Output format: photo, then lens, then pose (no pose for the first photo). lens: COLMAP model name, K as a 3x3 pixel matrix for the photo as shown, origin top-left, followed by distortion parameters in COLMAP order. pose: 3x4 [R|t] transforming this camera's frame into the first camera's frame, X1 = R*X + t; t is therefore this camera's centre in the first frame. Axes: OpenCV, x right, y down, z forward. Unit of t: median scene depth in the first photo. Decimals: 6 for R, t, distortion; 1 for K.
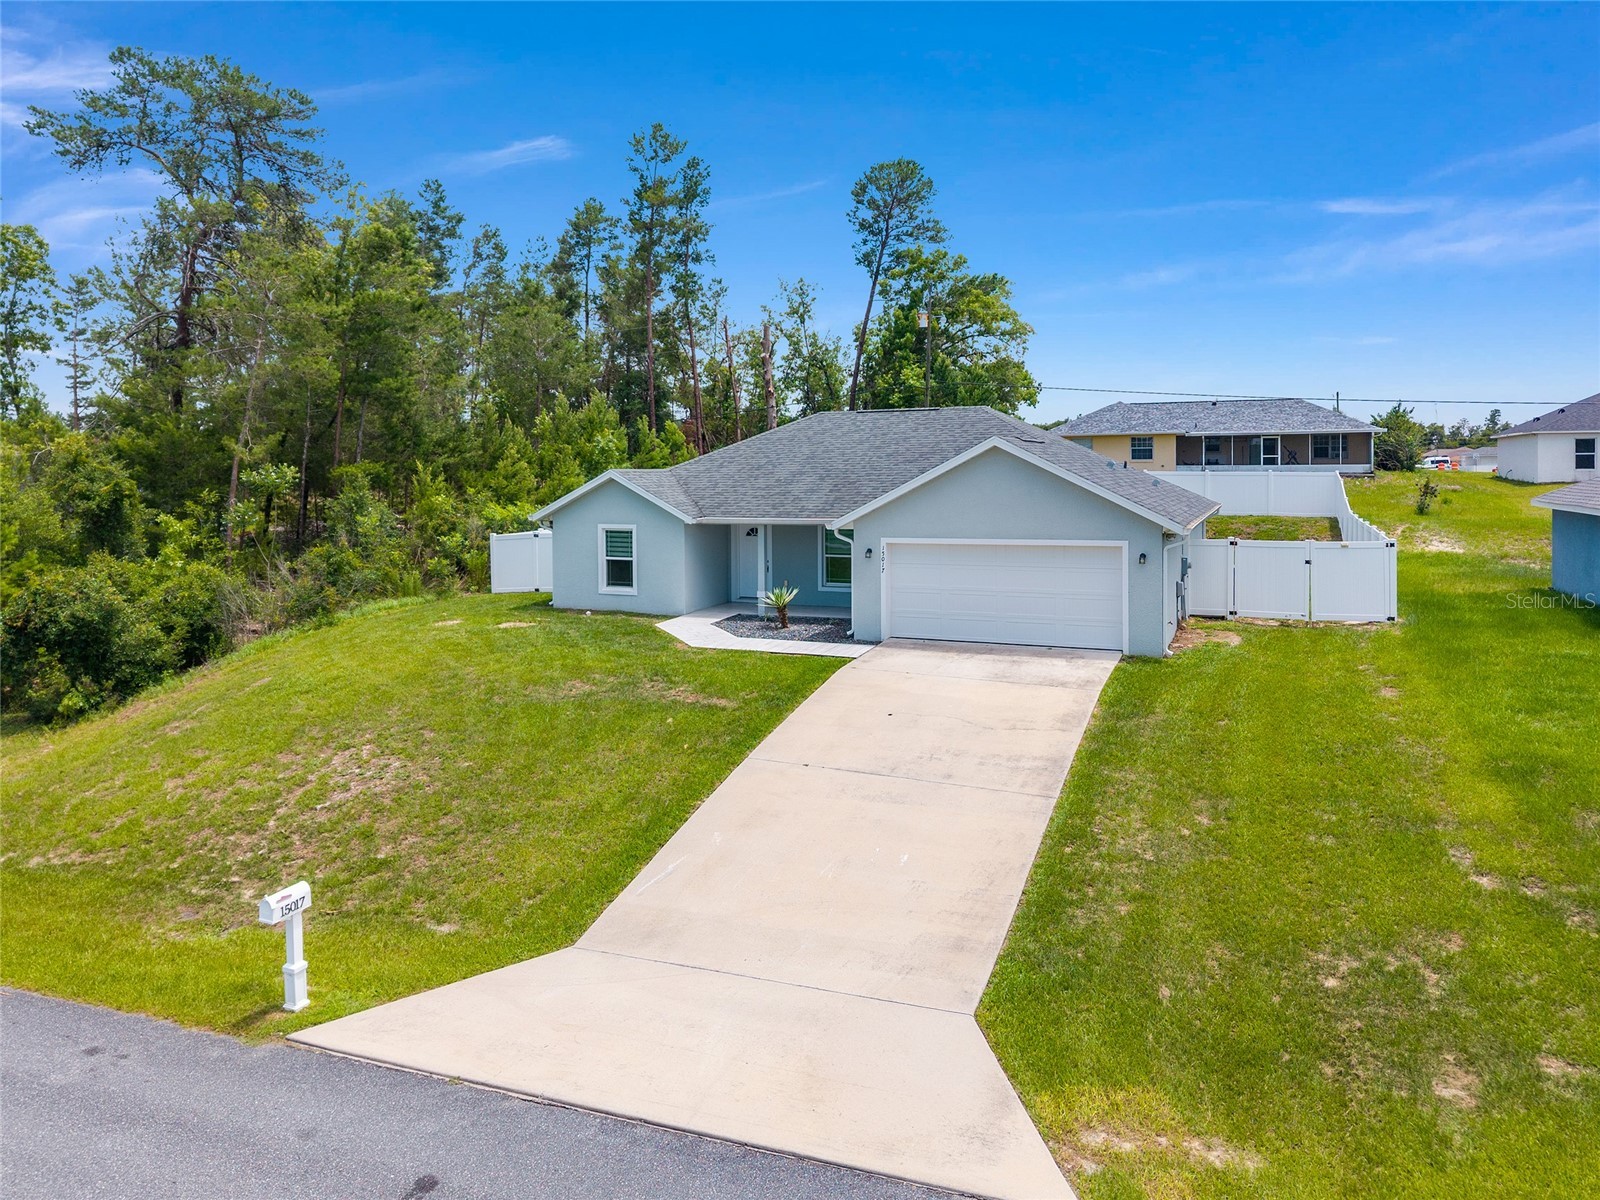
lens RADIAL K [[1107.1, 0, 798.2], [0, 1107.1, 503.3], [0, 0, 1]] dist [0.008038, 0.000377]
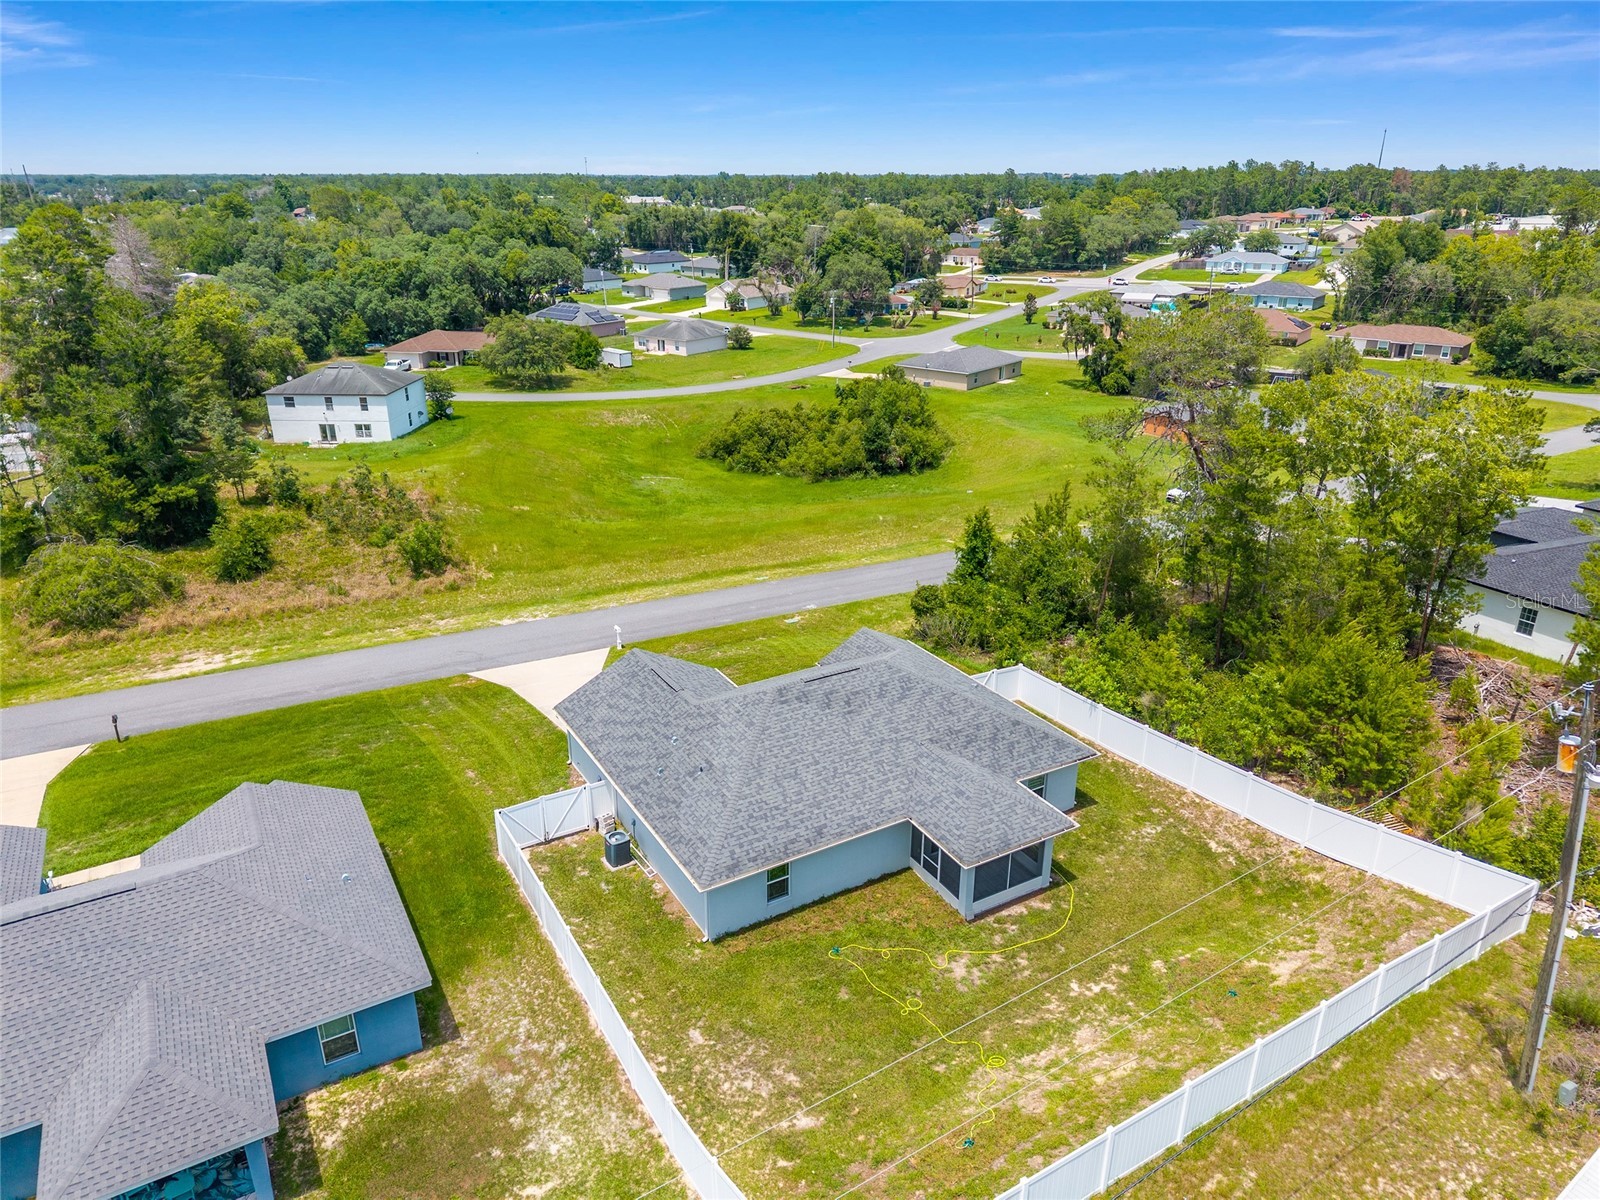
lens RADIAL K [[1067.2, 0, 788.4], [0, 1067.2, 595.8], [0, 0, 1]] dist [0.042041, -0.042851]
pose [[-0.597247, 0.301647, -0.743172, 1.131460], [-0.018682, 0.921099, 0.388879, -0.723688], [0.801839, 0.246141, -0.544489, 1.780292]]
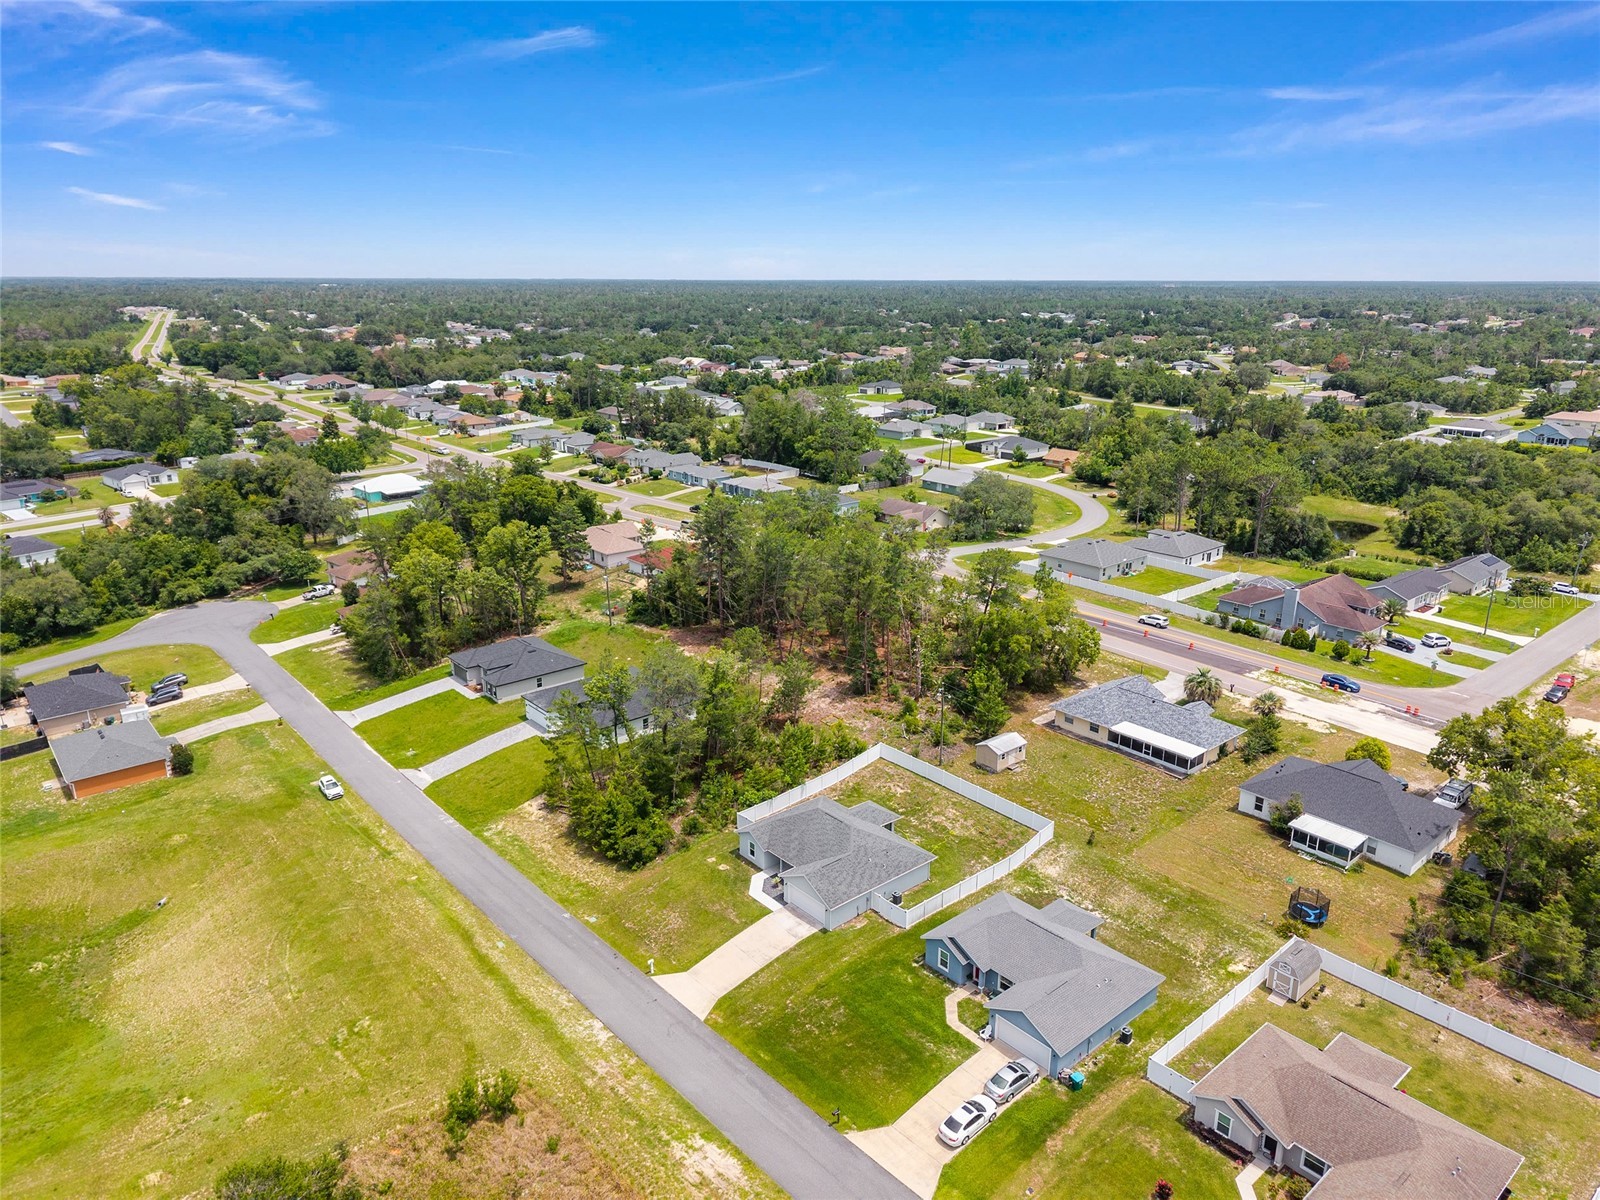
lens RADIAL K [[1067.2, 0, 788.4], [0, 1067.2, 595.8], [0, 0, 1]] dist [0.042041, -0.042851]
pose [[0.894059, 0.138529, -0.425991, 1.406113], [-0.024627, 0.964743, 0.262039, -1.769691], [0.447272, -0.223787, 0.865949, -1.957077]]
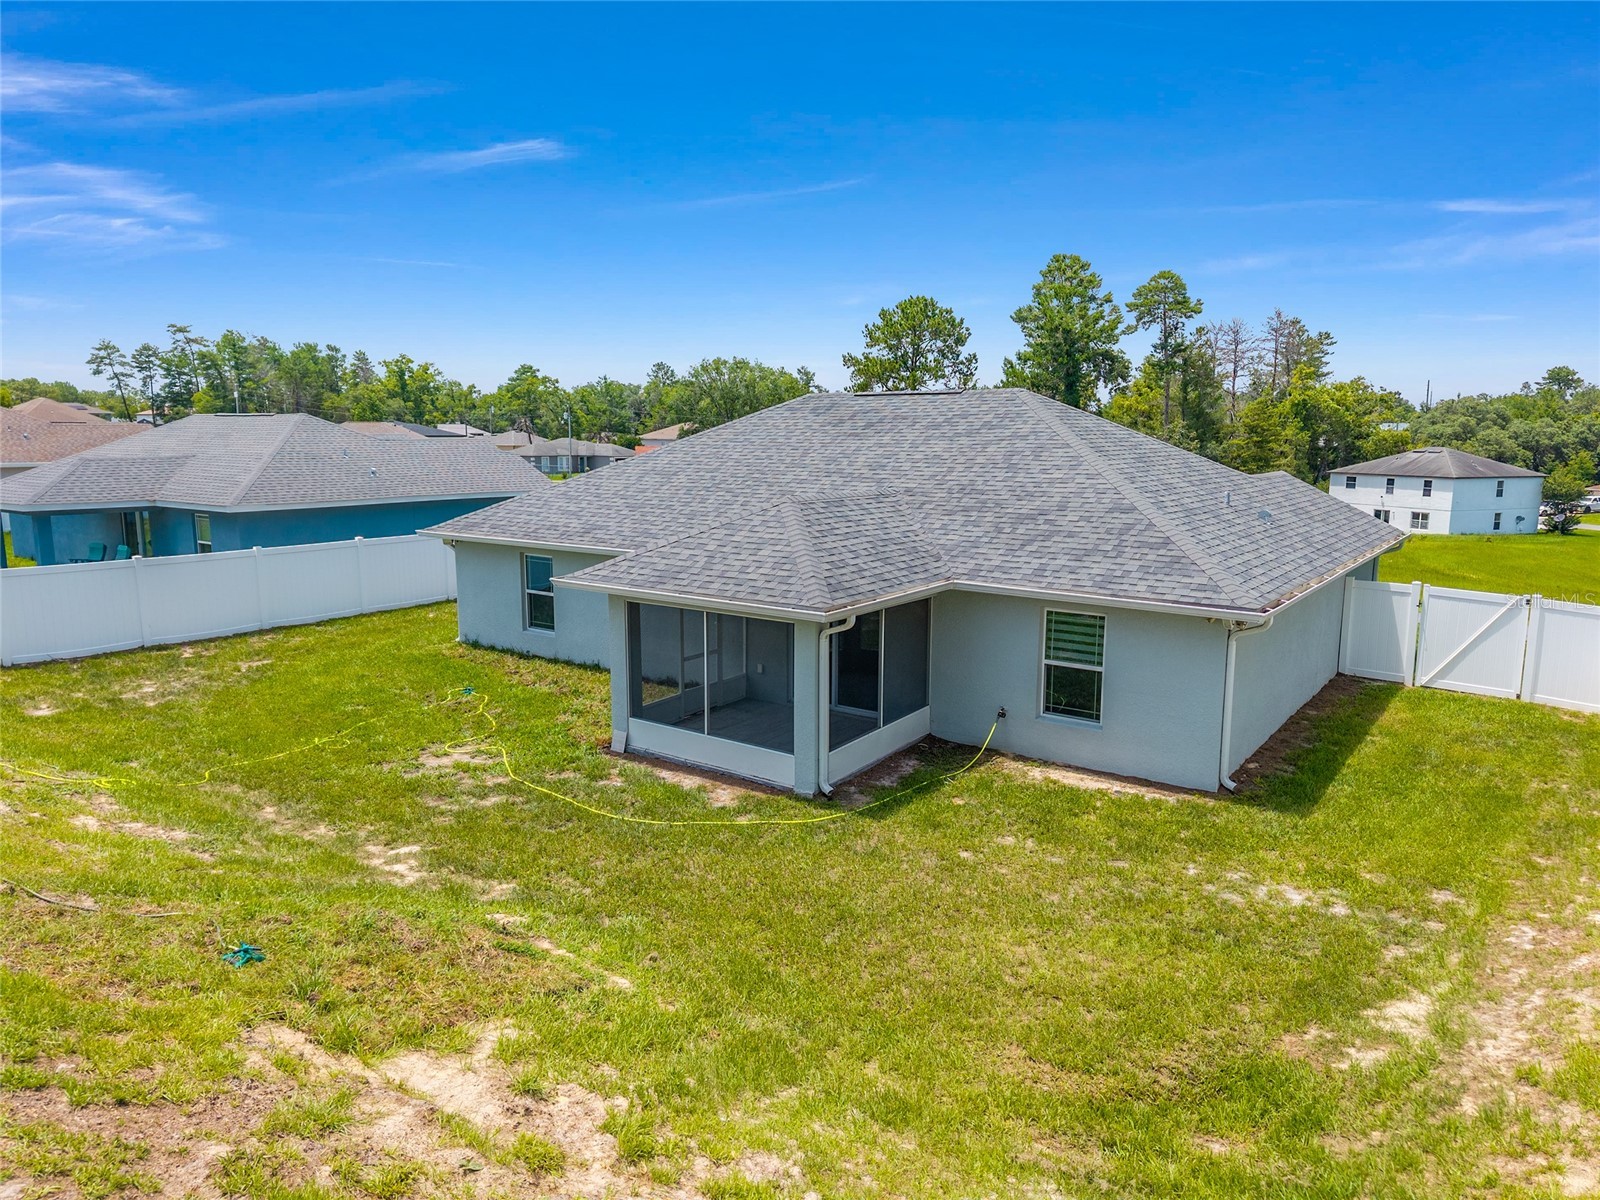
lens RADIAL K [[1067.2, 0, 788.4], [0, 1067.2, 595.8], [0, 0, 1]] dist [0.042041, -0.042851]
pose [[-0.972650, -0.027793, 0.230608, 0.007381], [0.015056, 0.983184, 0.181998, -0.091831], [-0.231788, 0.180492, -0.955875, 1.858264]]
